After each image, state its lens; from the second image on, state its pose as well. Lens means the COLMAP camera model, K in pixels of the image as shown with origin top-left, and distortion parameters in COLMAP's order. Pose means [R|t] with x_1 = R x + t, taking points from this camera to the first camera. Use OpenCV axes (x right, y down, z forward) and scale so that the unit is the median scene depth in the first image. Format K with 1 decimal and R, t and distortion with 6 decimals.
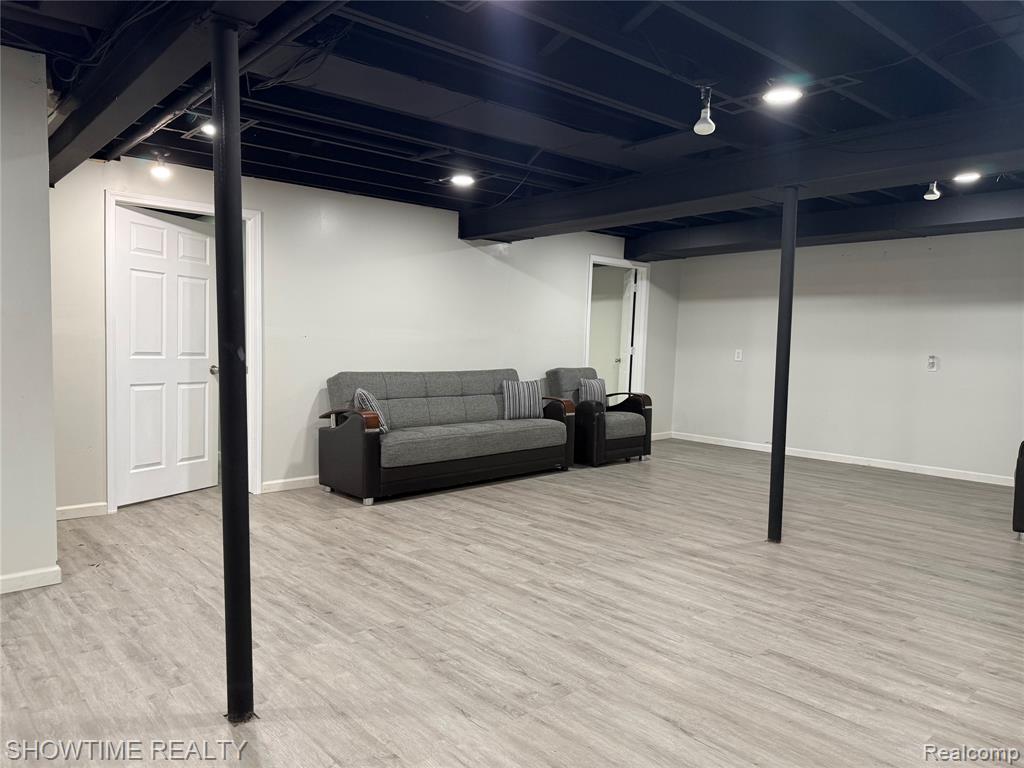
lens RADIAL K [[729.0, 0, 512.5], [0, 729.0, 384.8], [0, 0, 1]] dist [0.046779, -0.040539]
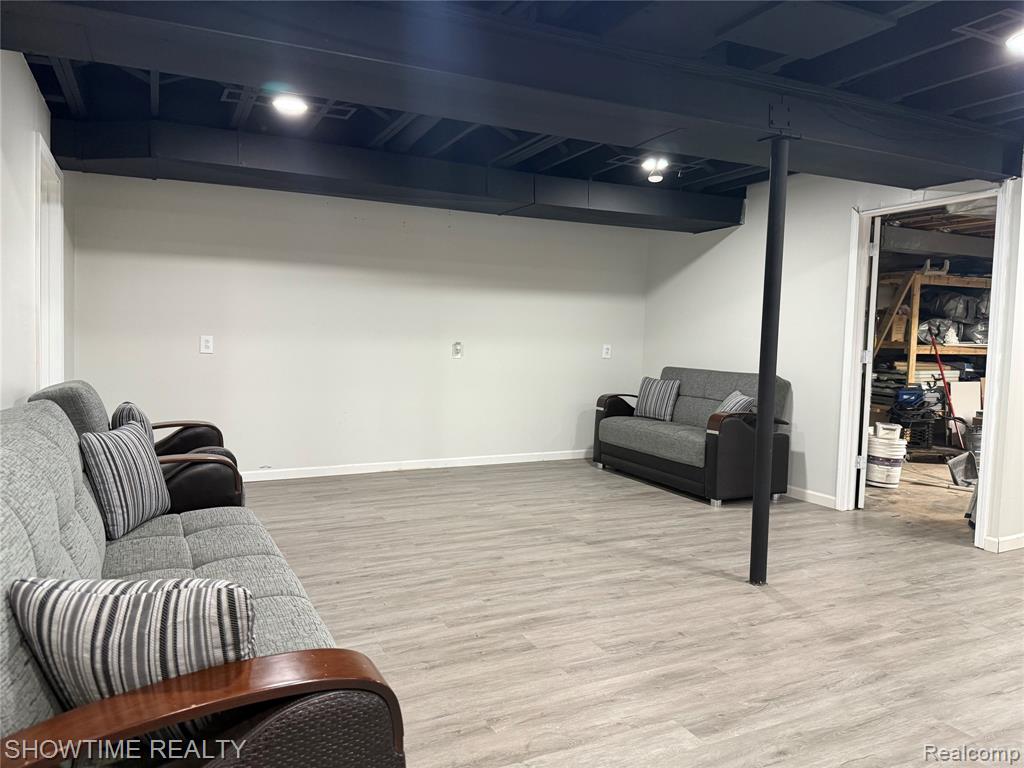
lens RADIAL K [[729.0, 0, 512.3], [0, 729.0, 383.6], [0, 0, 1]] dist [0.046779, -0.040539]
pose [[0.244816, -0.072563, 0.966851, -0.463177], [0.044820, 0.996976, 0.063475, -0.064074], [-0.968533, 0.027794, 0.247328, 1.066021]]
